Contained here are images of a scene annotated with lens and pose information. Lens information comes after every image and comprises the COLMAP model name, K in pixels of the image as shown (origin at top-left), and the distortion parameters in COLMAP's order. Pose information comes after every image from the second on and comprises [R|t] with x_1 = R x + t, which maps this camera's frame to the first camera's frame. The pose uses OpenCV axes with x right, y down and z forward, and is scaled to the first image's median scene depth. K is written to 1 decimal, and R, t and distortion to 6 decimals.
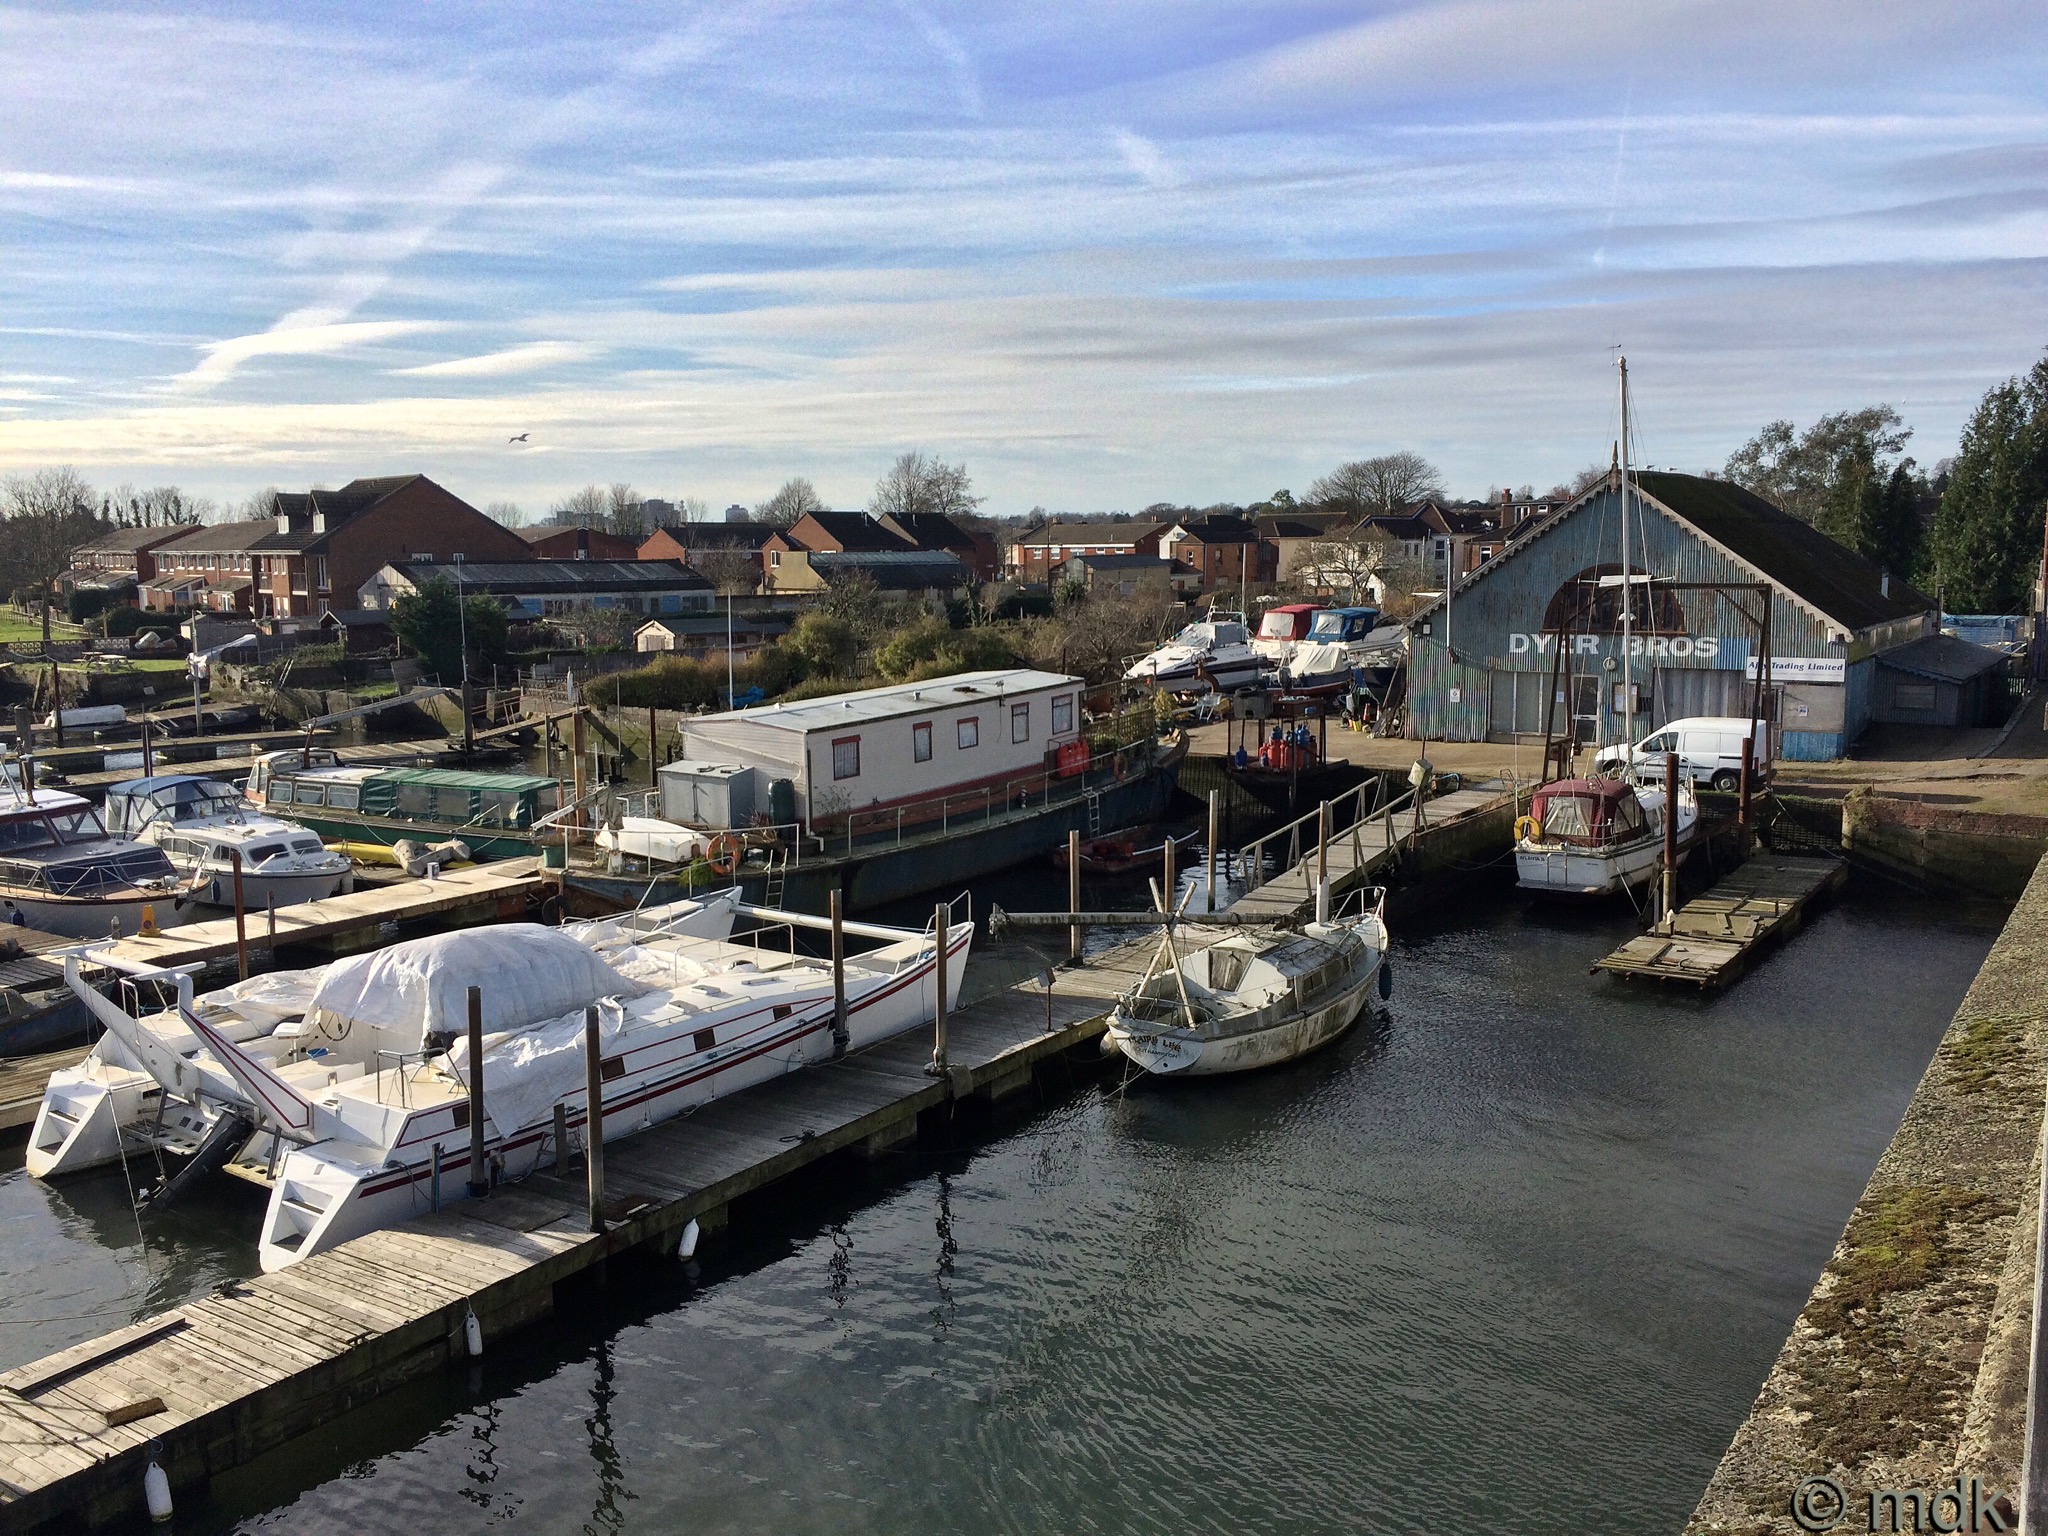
lens RADIAL K [[1709.5, 0, 1025.9], [0, 1709.5, 833.5], [0, 0, 1]] dist [0.037139, -0.006705]
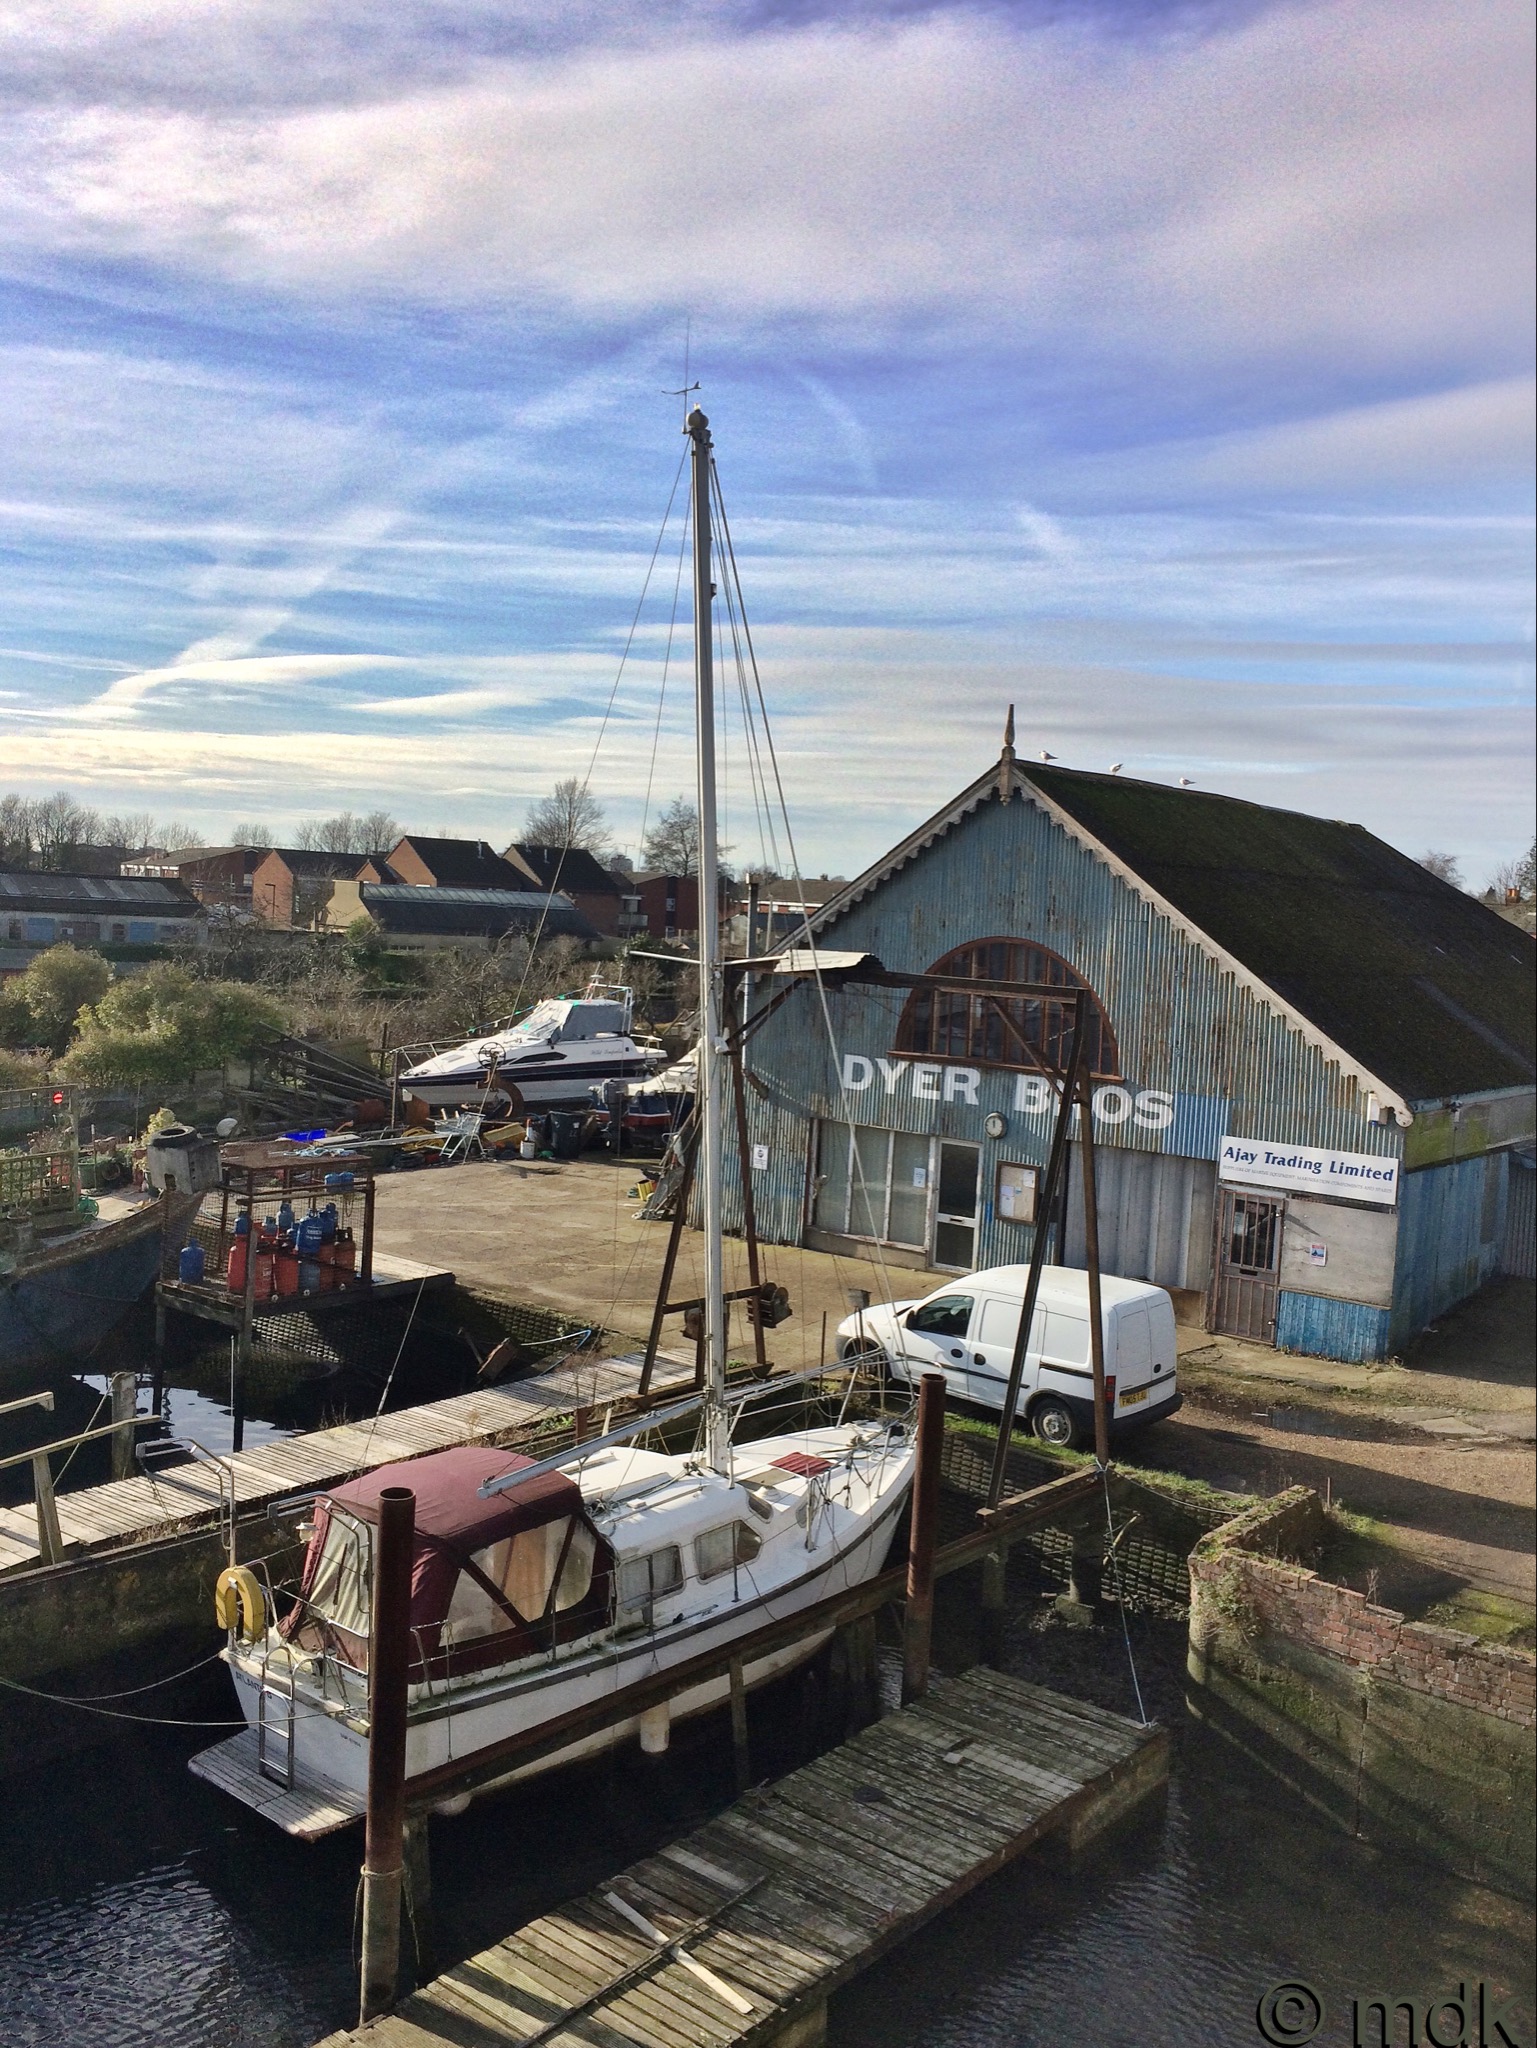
lens RADIAL K [[1749.5, 0, 784.7], [0, 1749.5, 996.2], [0, 0, 1]] dist [0.042191, -0.003137]
pose [[0.994611, 0.067607, -0.078597, 0.109185], [-0.076349, 0.990528, -0.114132, -0.024732], [0.070136, 0.119518, 0.990352, 0.156350]]
